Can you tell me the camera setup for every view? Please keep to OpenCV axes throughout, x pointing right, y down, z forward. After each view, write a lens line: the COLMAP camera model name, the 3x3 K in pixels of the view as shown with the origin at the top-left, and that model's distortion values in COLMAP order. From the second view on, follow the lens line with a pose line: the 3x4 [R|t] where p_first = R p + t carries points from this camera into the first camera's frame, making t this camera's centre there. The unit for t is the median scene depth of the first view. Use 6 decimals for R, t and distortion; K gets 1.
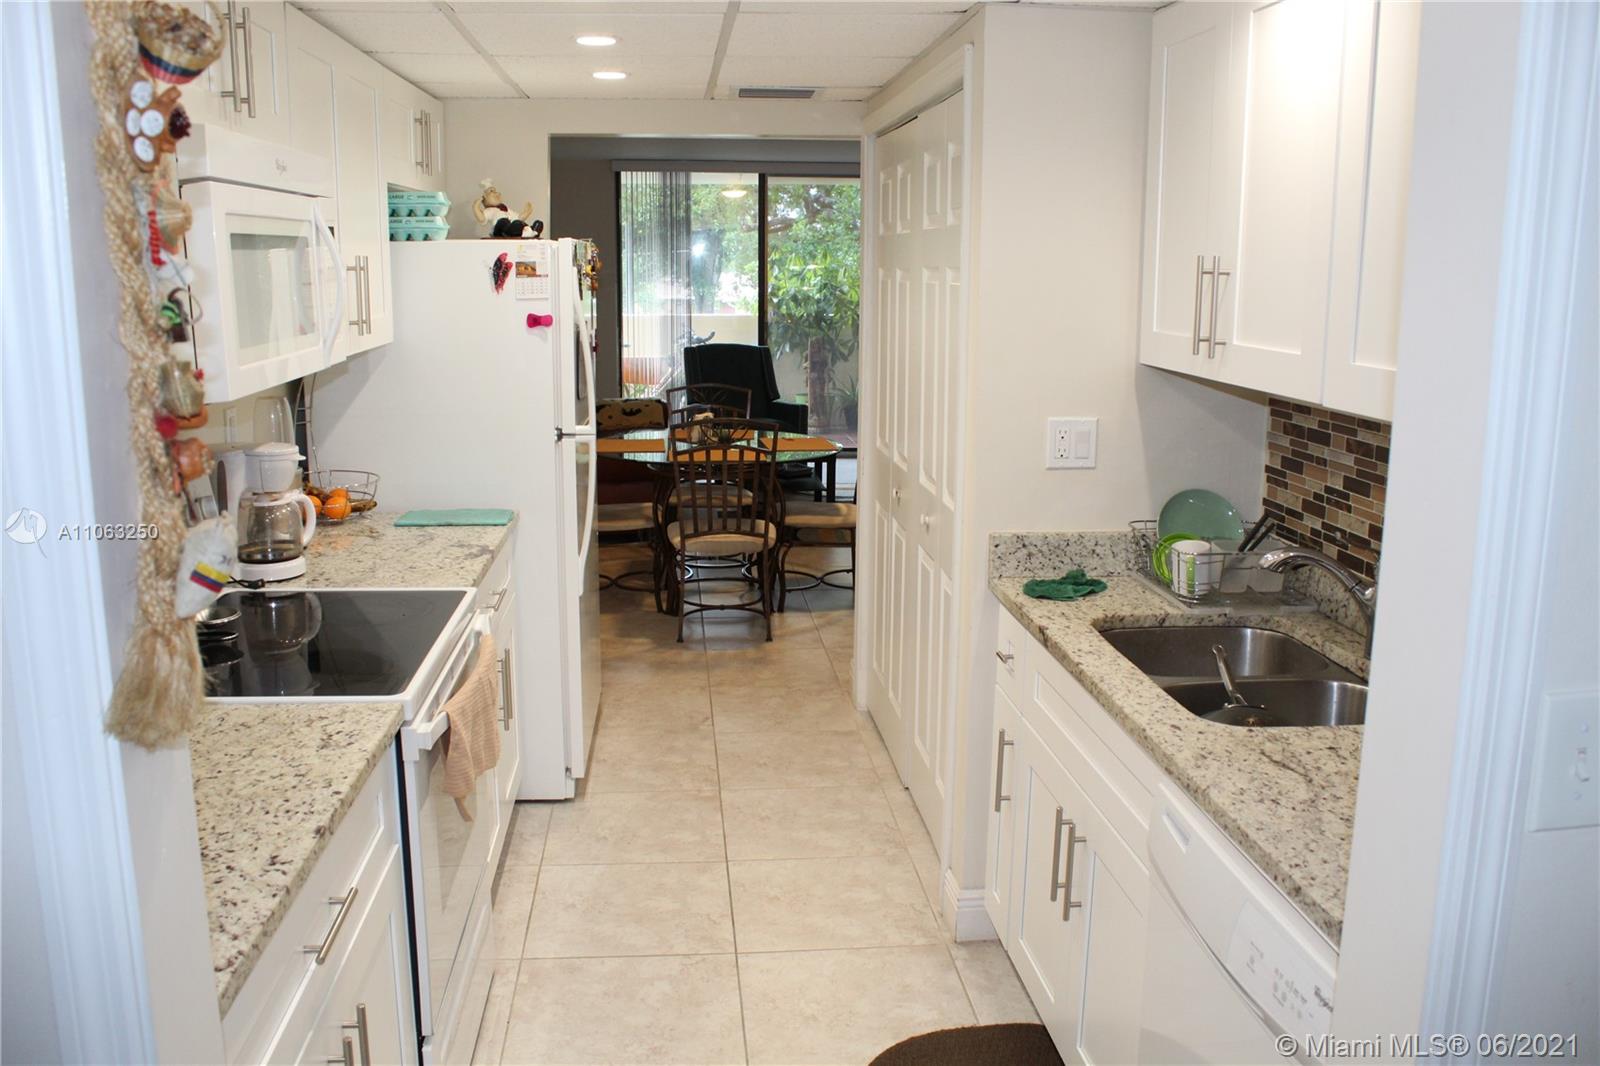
lens RADIAL K [[1320.7, 0, 799.8], [0, 1320.7, 534.1], [0, 0, 1]] dist [-0.119360, 0.004426]
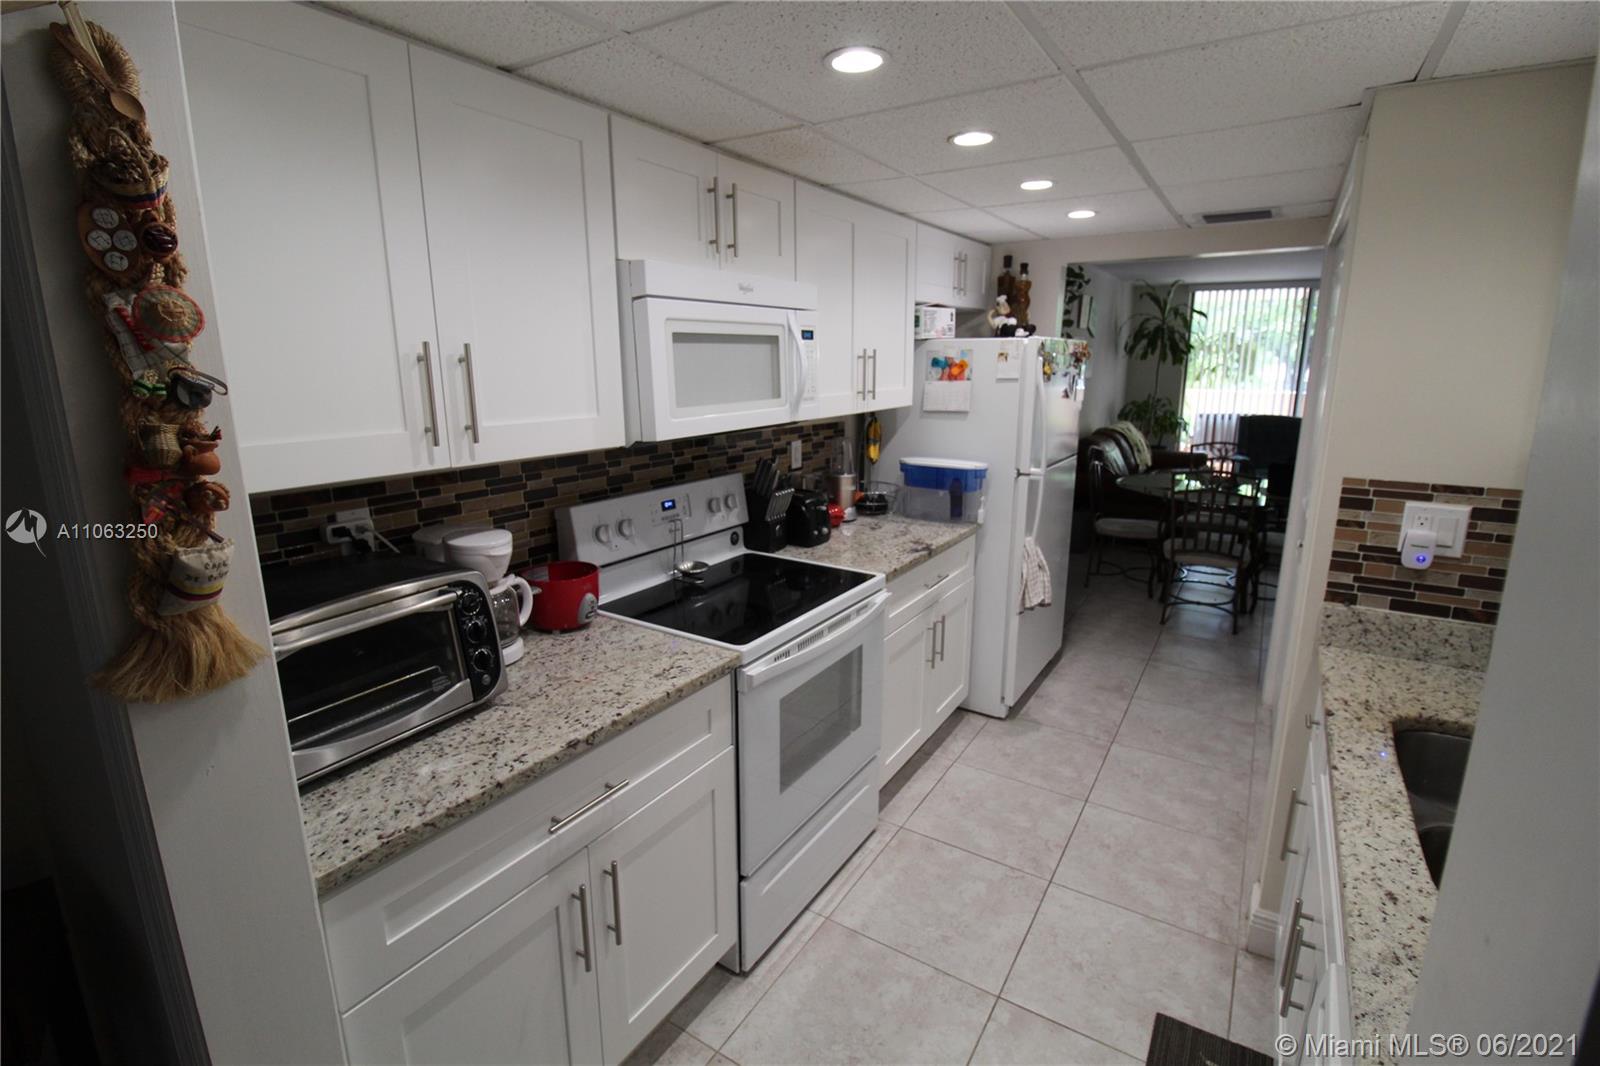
lens RADIAL K [[739.1, 0, 798.8], [0, 739.1, 520.8], [0, 0, 1]] dist [-0.000136, -0.015888]
pose [[0.785225, 0.124518, -0.606561, 0.164404], [-0.115703, 0.991825, 0.053824, -0.050248], [0.608304, 0.027917, 0.793213, 0.261806]]
